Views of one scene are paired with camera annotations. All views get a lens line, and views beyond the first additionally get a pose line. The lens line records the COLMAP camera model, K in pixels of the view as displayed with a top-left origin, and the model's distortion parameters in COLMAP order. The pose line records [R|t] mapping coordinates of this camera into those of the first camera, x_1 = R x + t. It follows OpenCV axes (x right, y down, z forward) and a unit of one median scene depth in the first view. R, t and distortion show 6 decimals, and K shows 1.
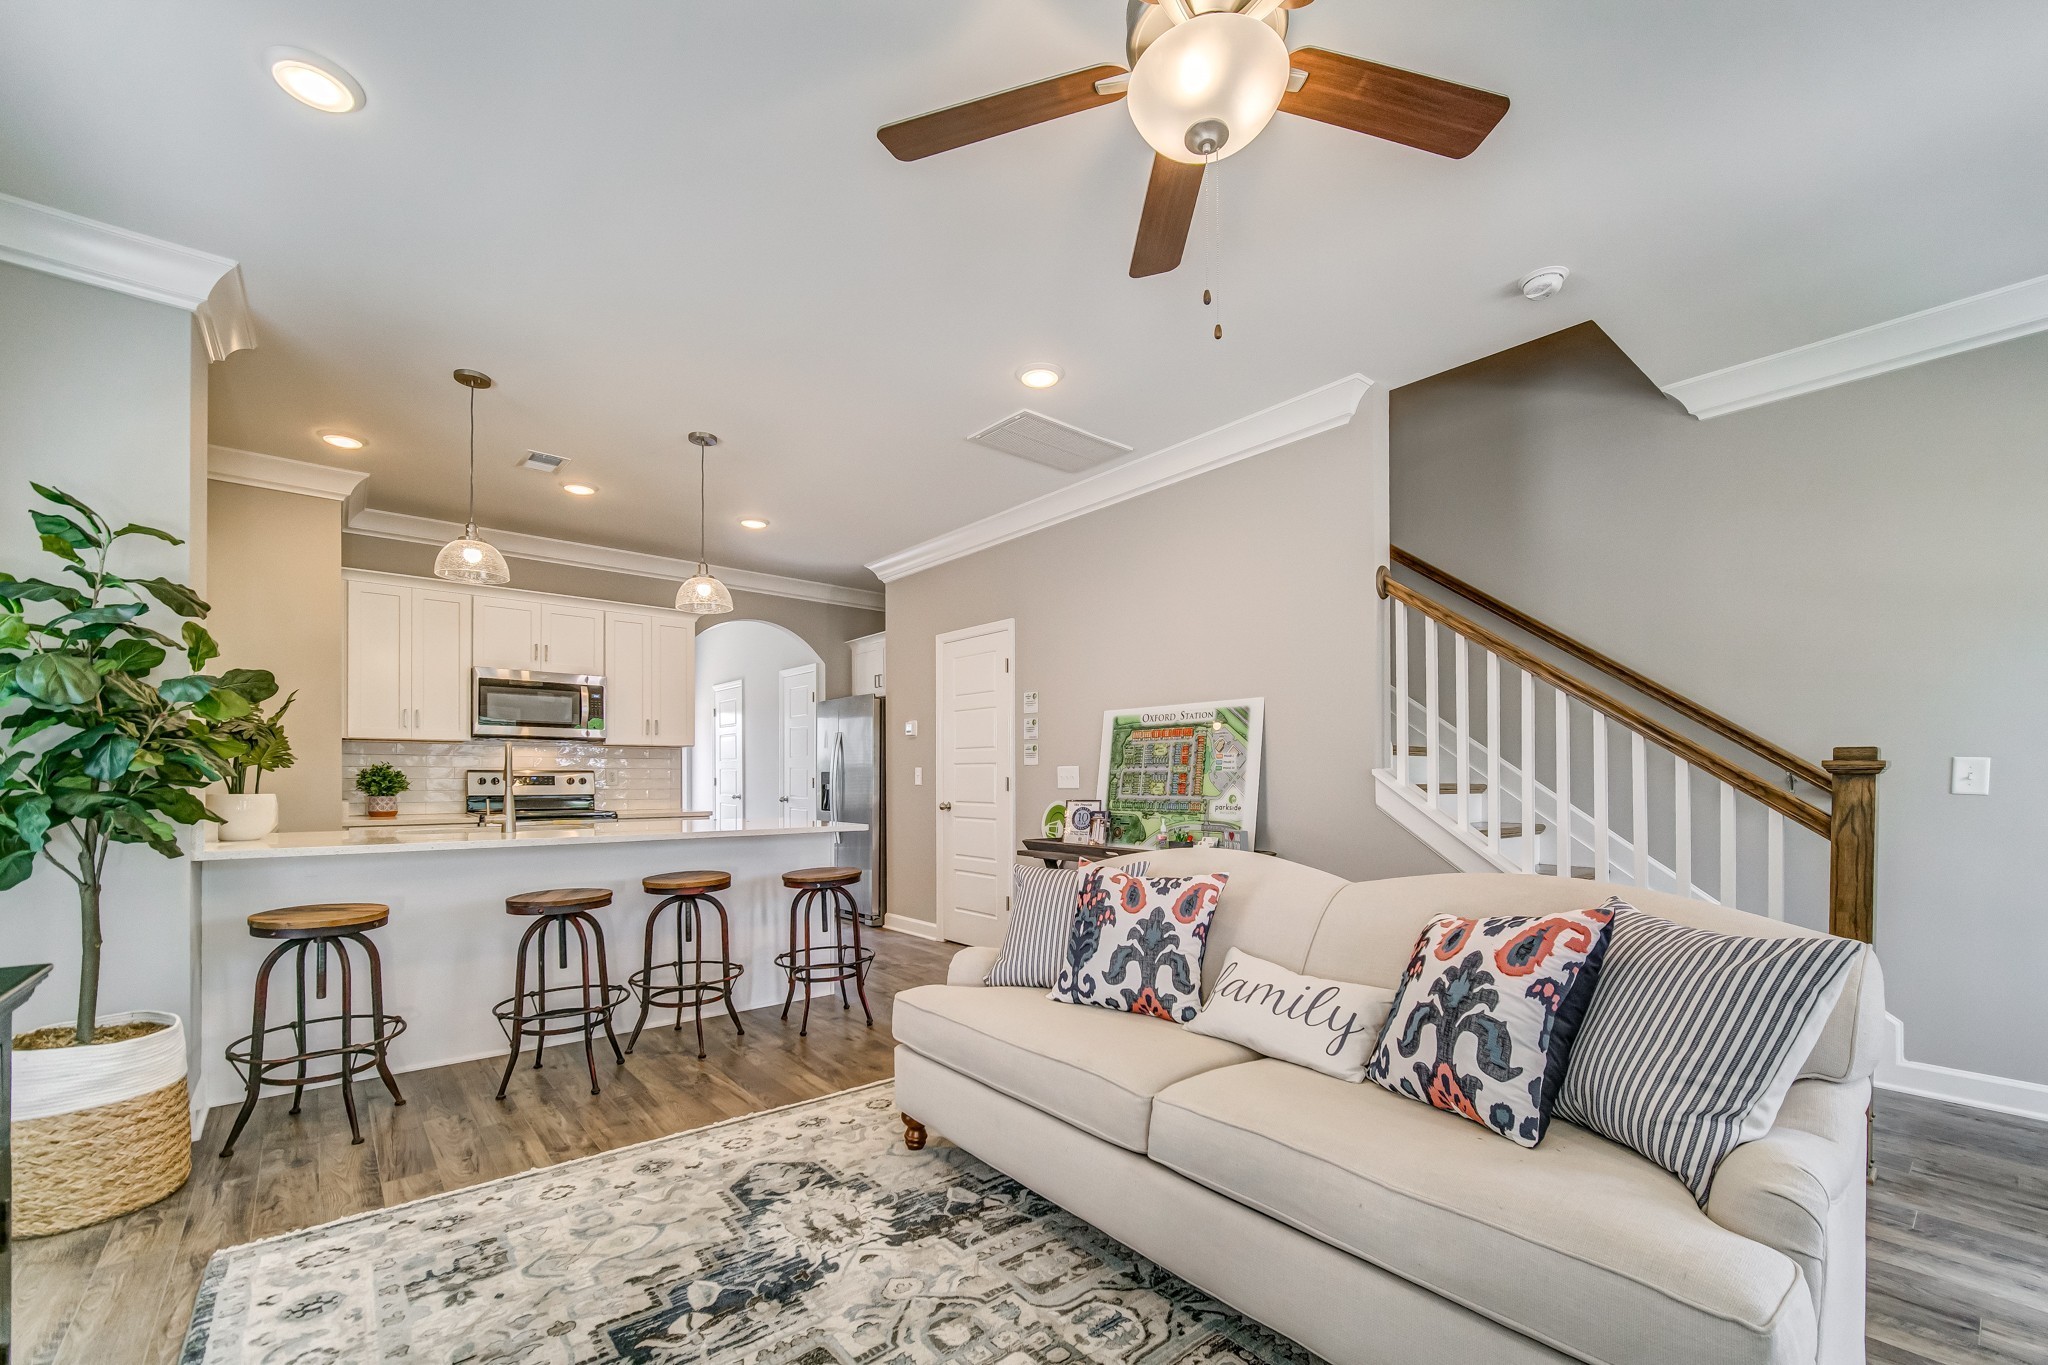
lens RADIAL K [[846.2, 0, 1015.5], [0, 846.2, 772.7], [0, 0, 1]] dist [-0.000844, -0.000206]
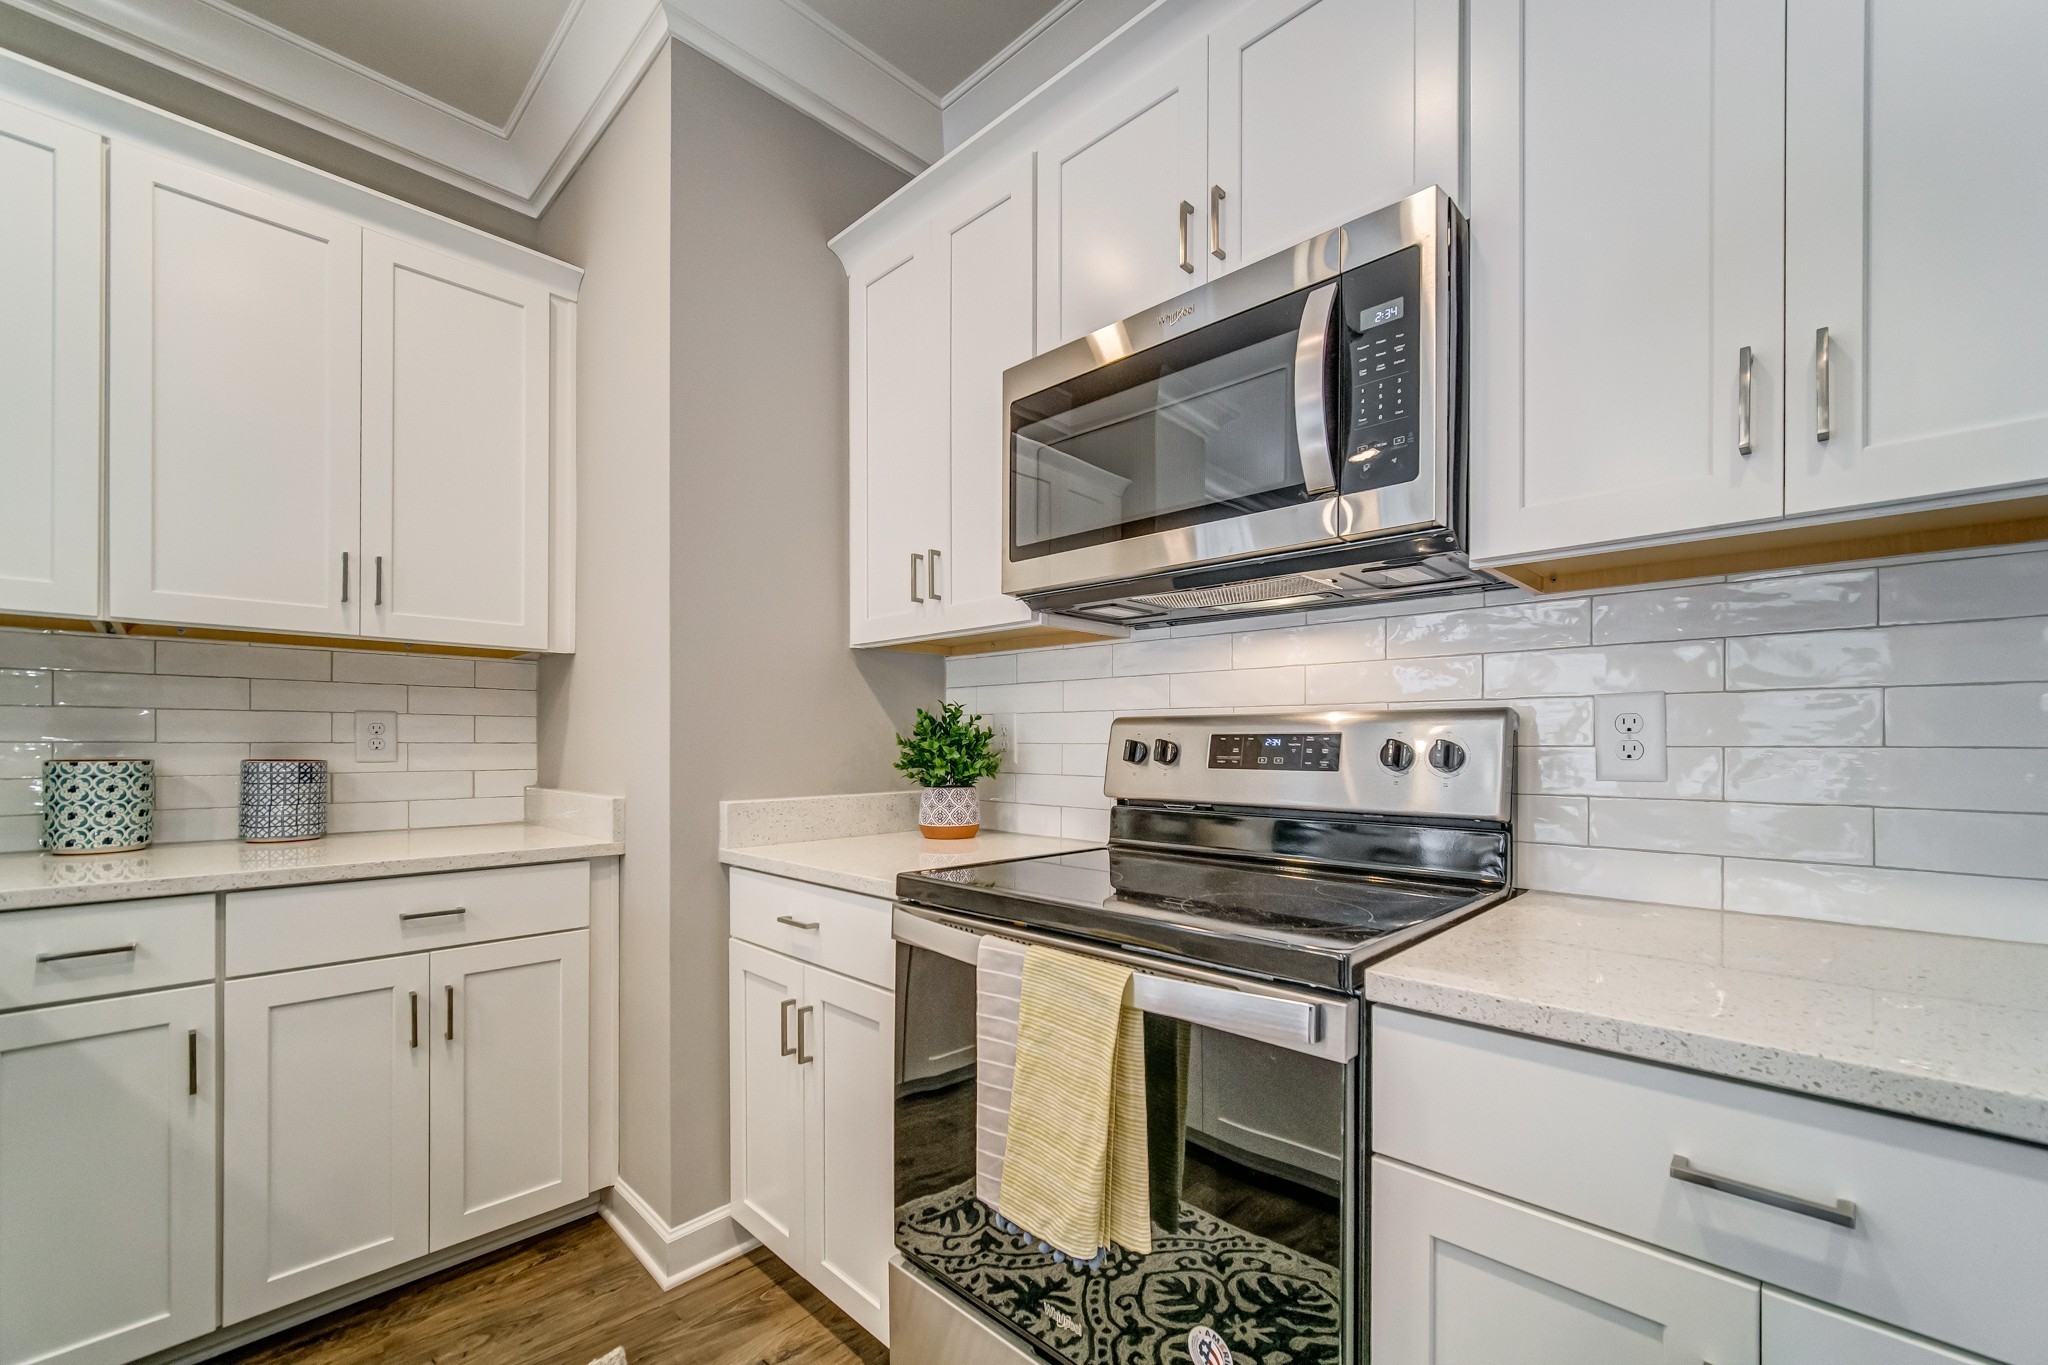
lens RADIAL K [[831.1, 0, 1025.7], [0, 831.1, 745.6], [0, 0, 1]] dist [-0.001374, -0.000342]
pose [[0.108034, 0.002403, -0.994144, -0.483743], [0.002150, 0.999994, 0.002651, 0.010125], [0.994145, -0.002424, 0.108029, 1.374734]]
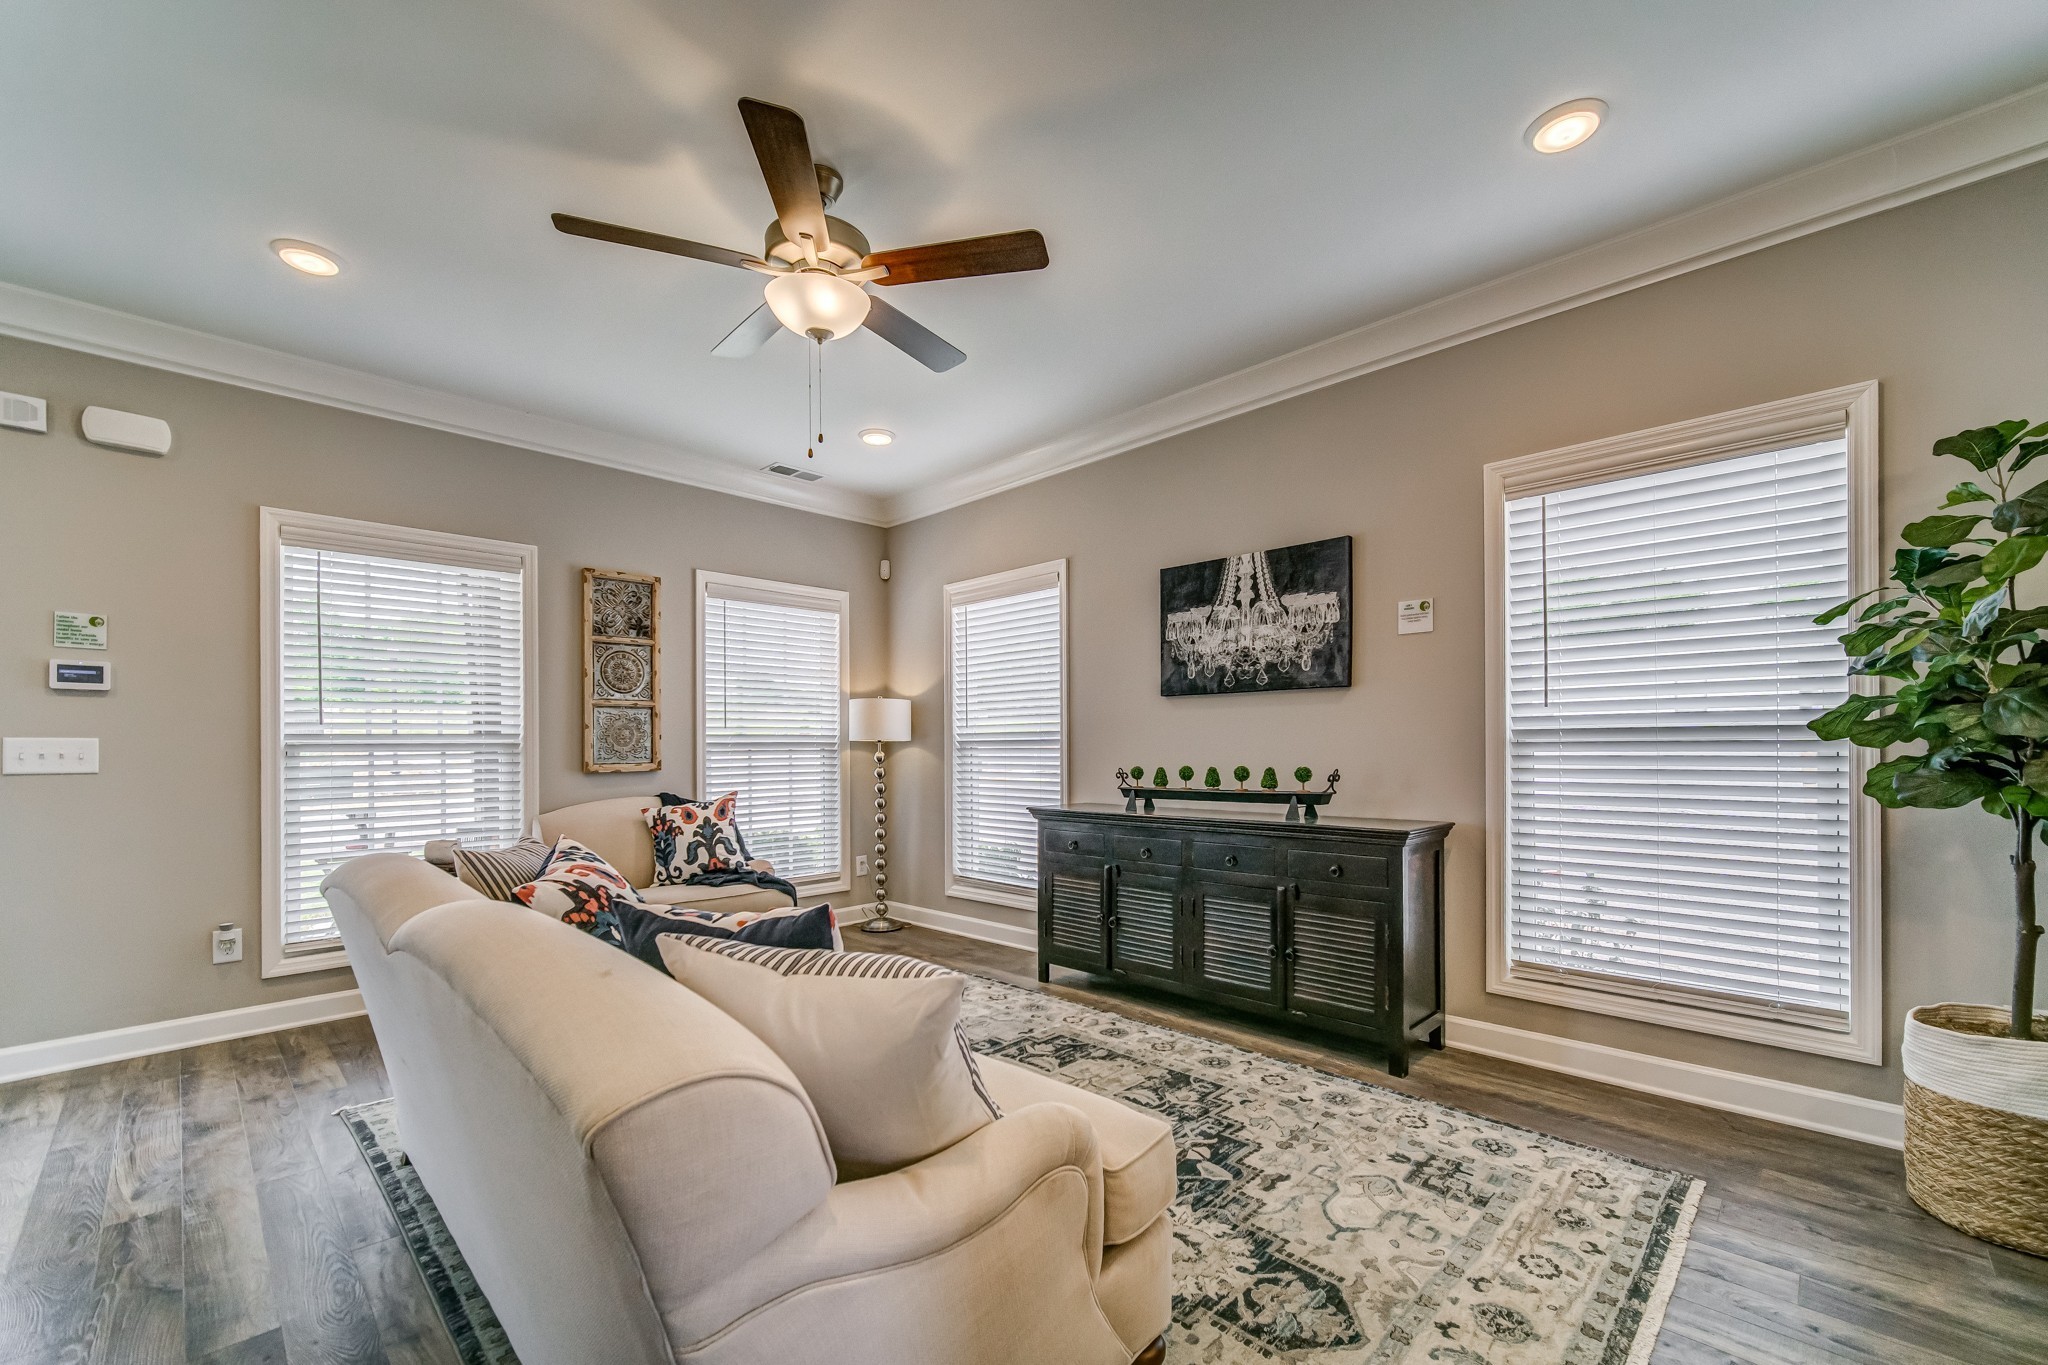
lens RADIAL K [[831.1, 0, 1025.7], [0, 831.1, 745.6], [0, 0, 1]] dist [-0.001374, -0.000342]
pose [[-0.994466, 0.008802, -0.104694, 0.008117], [0.009930, 0.999898, -0.010251, 0.008064], [0.104593, -0.011234, -0.994452, 1.069695]]
